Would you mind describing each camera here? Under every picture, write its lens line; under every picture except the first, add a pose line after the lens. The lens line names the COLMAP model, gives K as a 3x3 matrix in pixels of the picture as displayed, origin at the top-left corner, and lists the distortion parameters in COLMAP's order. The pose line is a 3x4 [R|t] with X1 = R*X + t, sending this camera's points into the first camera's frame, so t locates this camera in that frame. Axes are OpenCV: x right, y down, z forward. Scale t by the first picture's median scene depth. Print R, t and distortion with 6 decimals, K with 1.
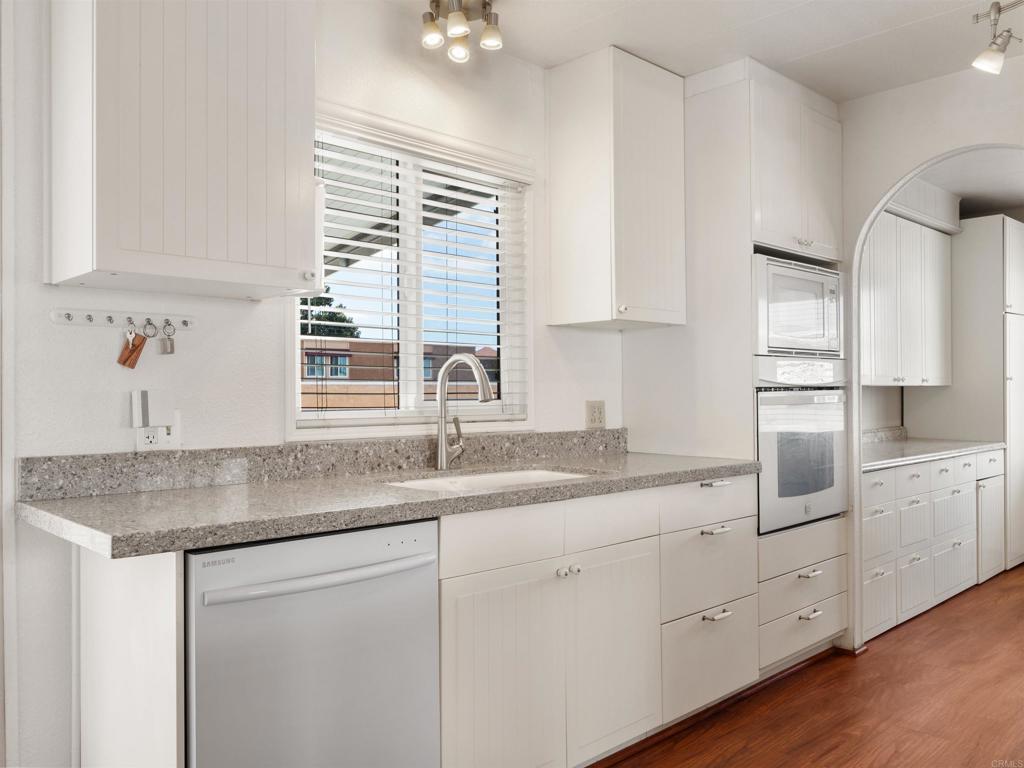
lens RADIAL K [[808.2, 0, 512.7], [0, 808.2, 386.0], [0, 0, 1]] dist [0.011871, 0.002761]
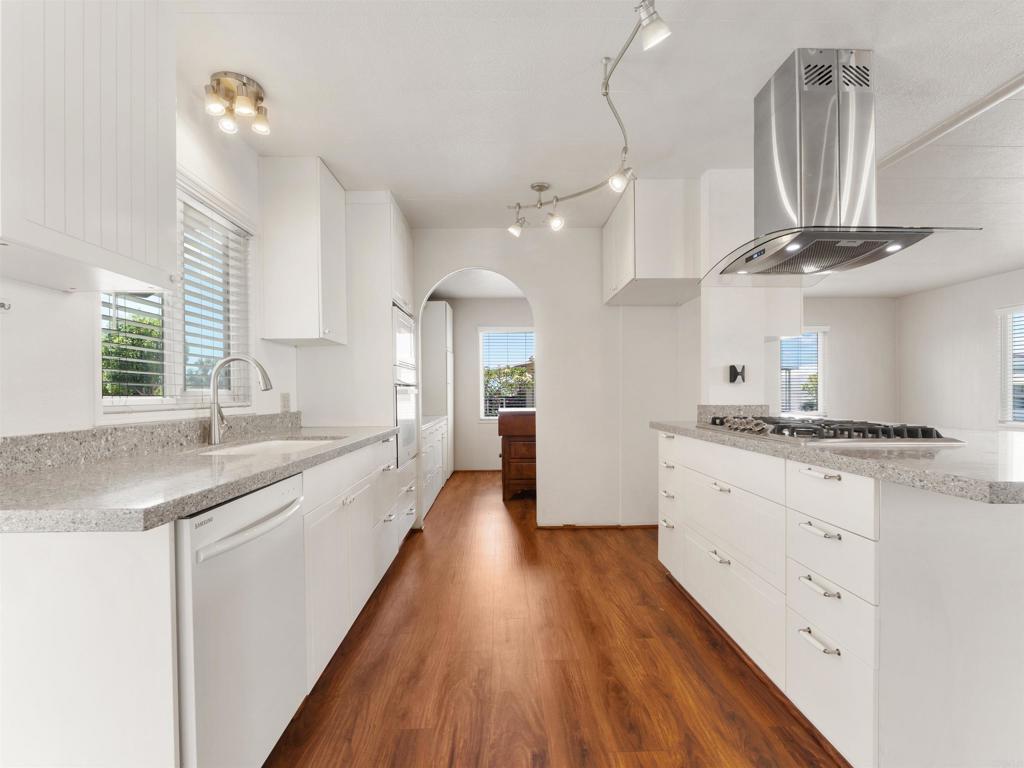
lens RADIAL K [[487.6, 0, 508.6], [0, 487.6, 389.3], [0, 0, 1]] dist [-0.000483, -0.000501]
pose [[0.689406, 0.001297, 0.724374, -0.327138], [0.001719, 0.999993, -0.003427, 0.020080], [-0.724373, 0.003608, 0.689398, 0.129378]]
